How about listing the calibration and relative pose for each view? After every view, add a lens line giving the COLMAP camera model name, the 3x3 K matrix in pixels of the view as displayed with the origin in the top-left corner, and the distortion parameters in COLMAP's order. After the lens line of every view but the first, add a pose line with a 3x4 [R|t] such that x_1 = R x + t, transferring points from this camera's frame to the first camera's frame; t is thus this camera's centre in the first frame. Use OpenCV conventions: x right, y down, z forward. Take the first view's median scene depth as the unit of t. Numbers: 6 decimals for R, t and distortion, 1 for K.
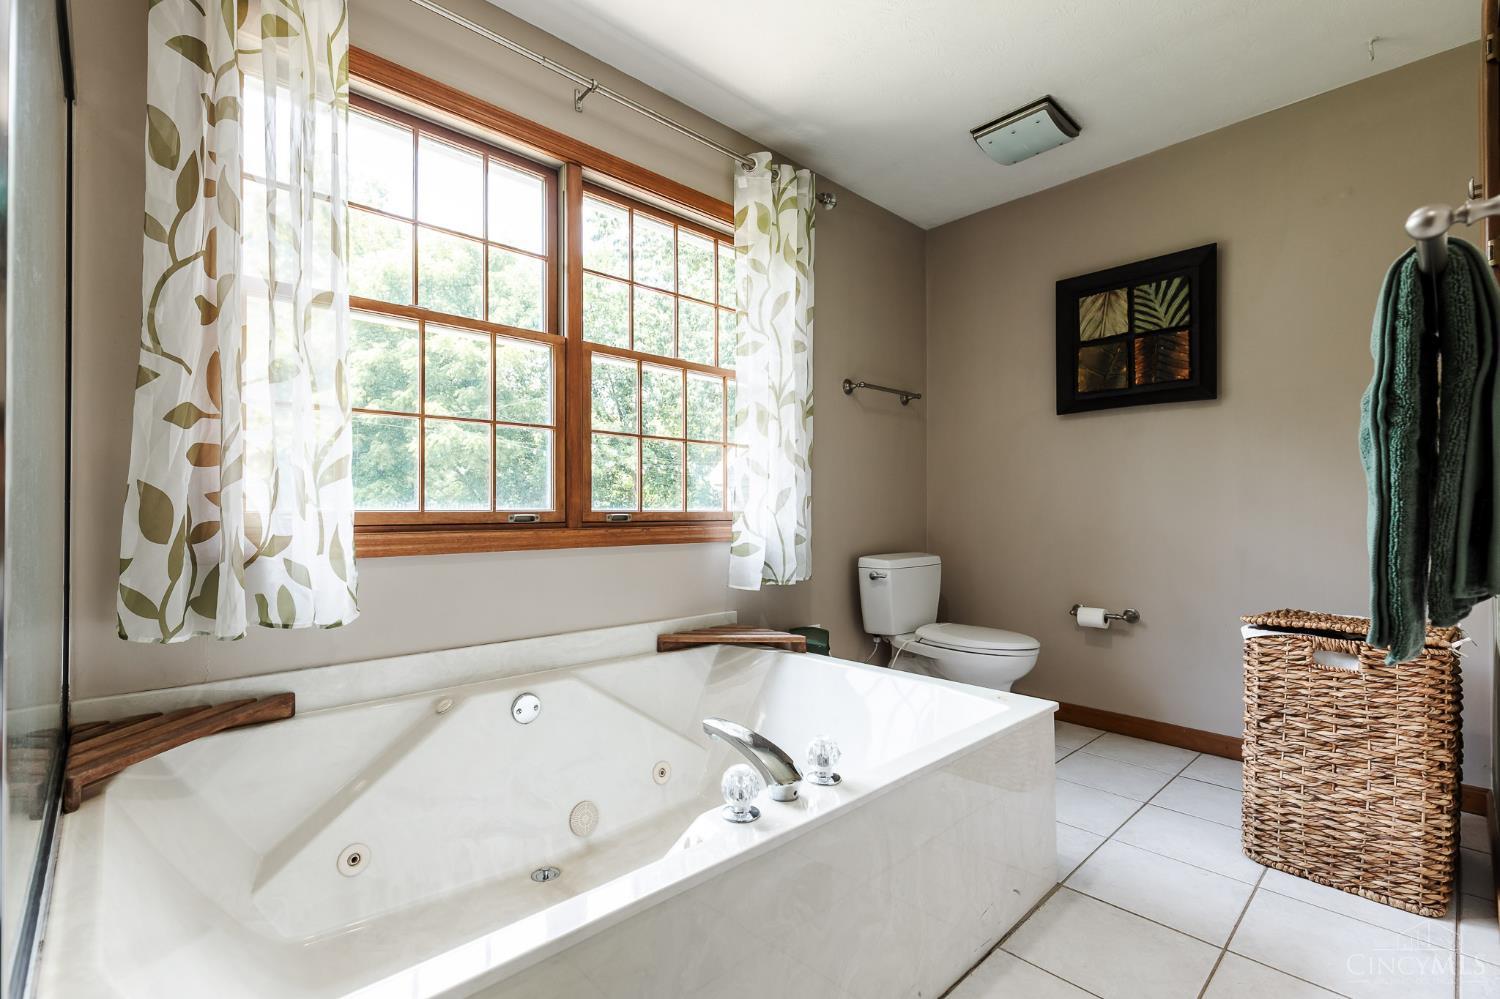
lens RADIAL K [[680.0, 0, 746.0], [0, 680.0, 508.3], [0, 0, 1]] dist [-0.000187, 0.000377]
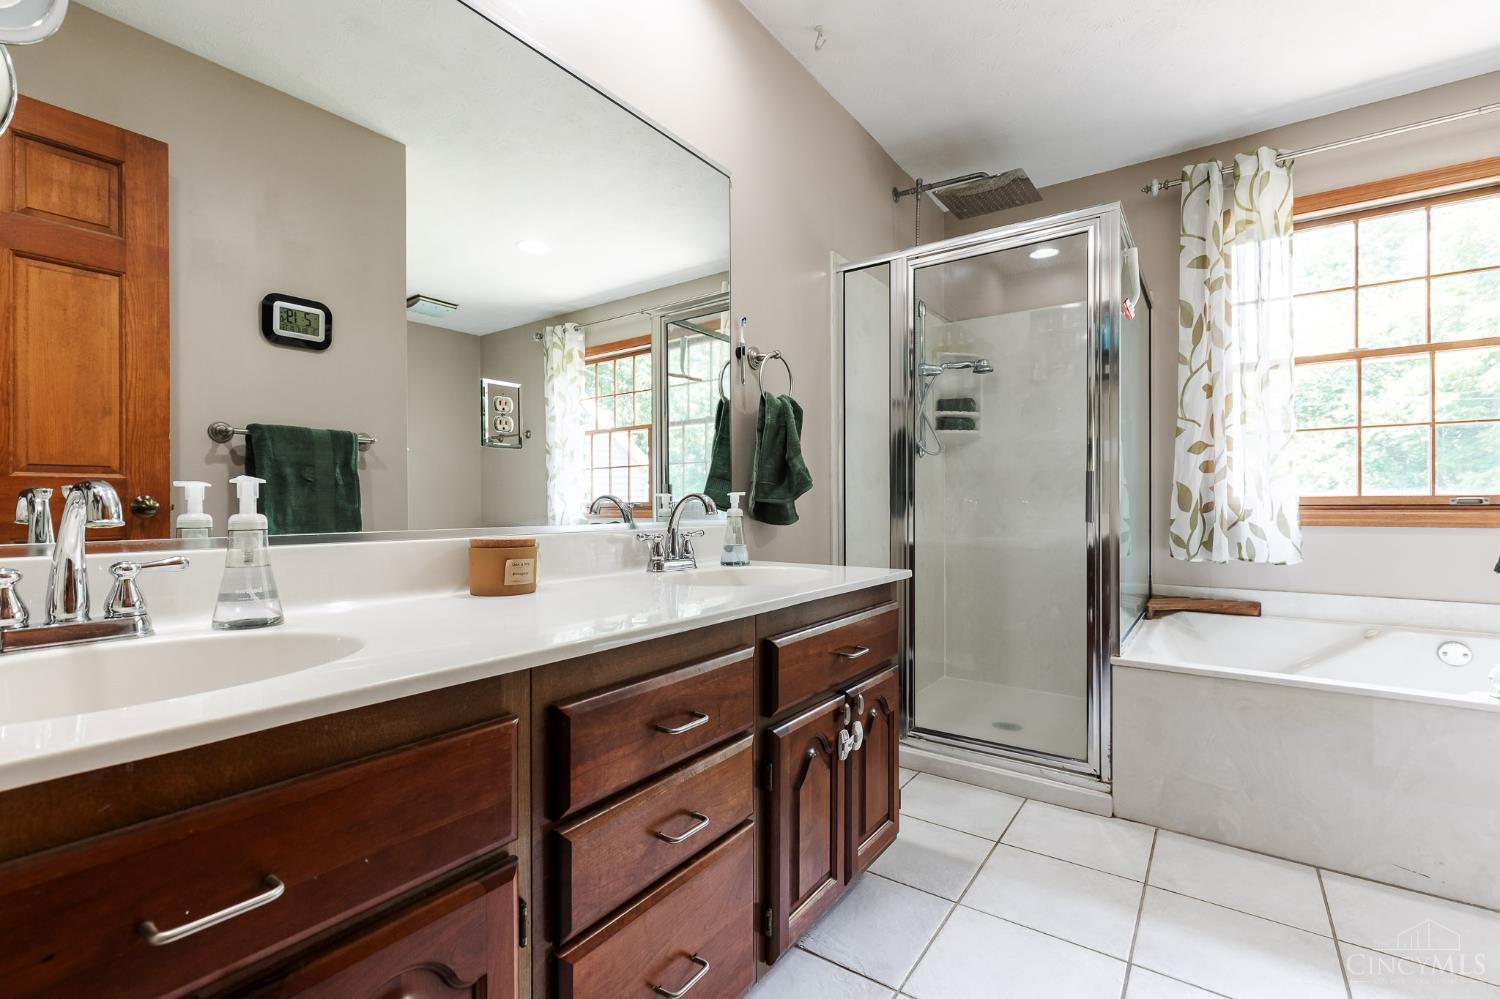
lens RADIAL K [[680.0, 0, 743.5], [0, 680.0, 497.4], [0, 0, 1]] dist [-0.000187, 0.000377]
pose [[0.218483, 0.002080, -0.975839, 0.787171], [0.011856, 0.999918, 0.004786, -0.016887], [0.975769, -0.012615, 0.218440, -0.697167]]
